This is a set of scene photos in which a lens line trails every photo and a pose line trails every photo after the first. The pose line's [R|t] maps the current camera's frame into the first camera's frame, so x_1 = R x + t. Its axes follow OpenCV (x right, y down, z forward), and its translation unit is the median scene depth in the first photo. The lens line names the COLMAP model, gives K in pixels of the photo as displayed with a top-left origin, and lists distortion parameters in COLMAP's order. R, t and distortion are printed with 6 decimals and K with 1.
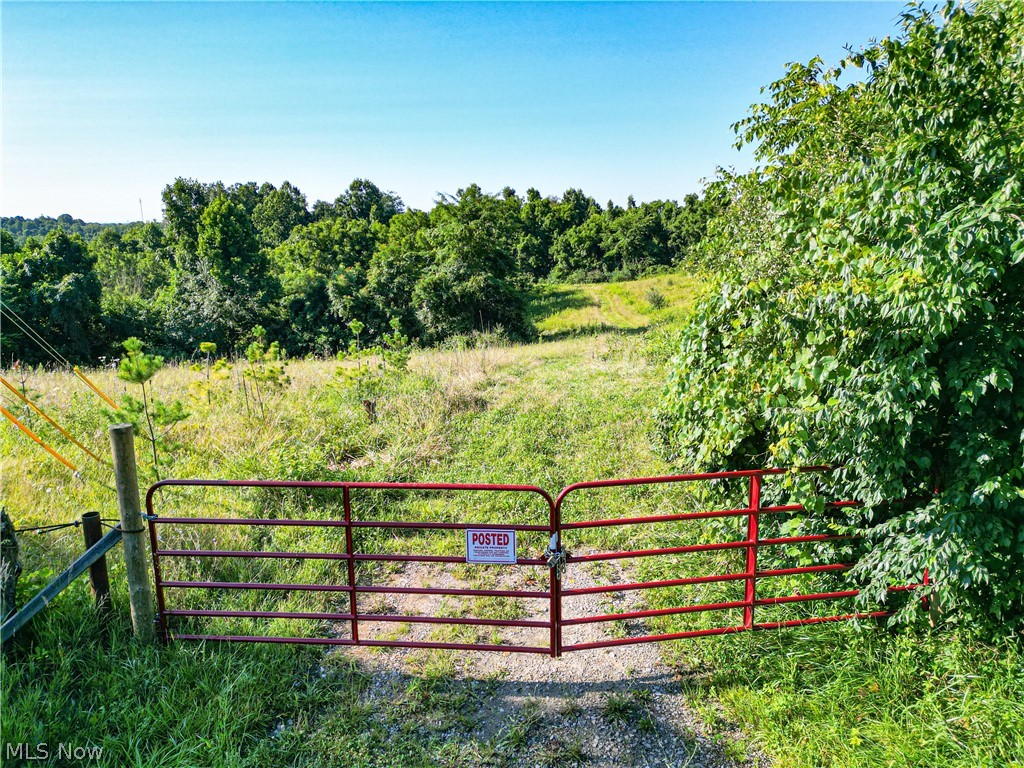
lens RADIAL K [[716.6, 0, 511.4], [0, 716.6, 391.0], [0, 0, 1]] dist [0.049072, -0.032535]
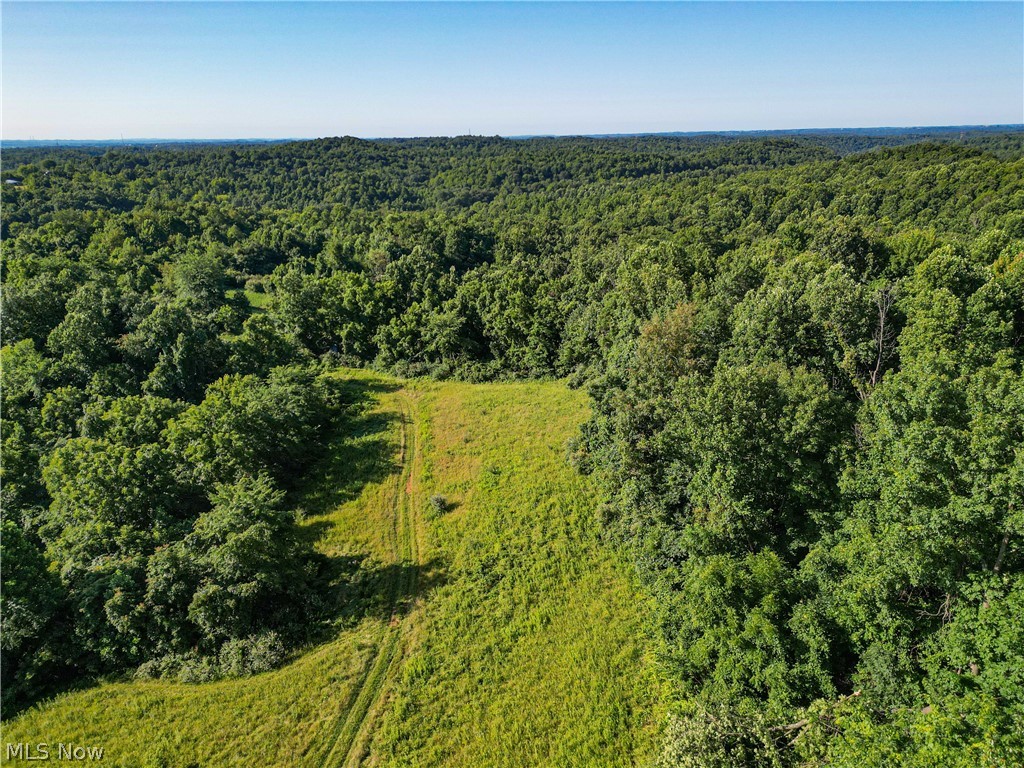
lens RADIAL K [[716.6, 0, 522.6], [0, 716.6, 376.5], [0, 0, 1]] dist [0.049072, -0.032535]
pose [[0.980694, -0.065427, 0.184279, 0.074699], [0.051392, 0.995474, 0.079940, -0.226494], [-0.188675, -0.068926, 0.979618, -0.063586]]
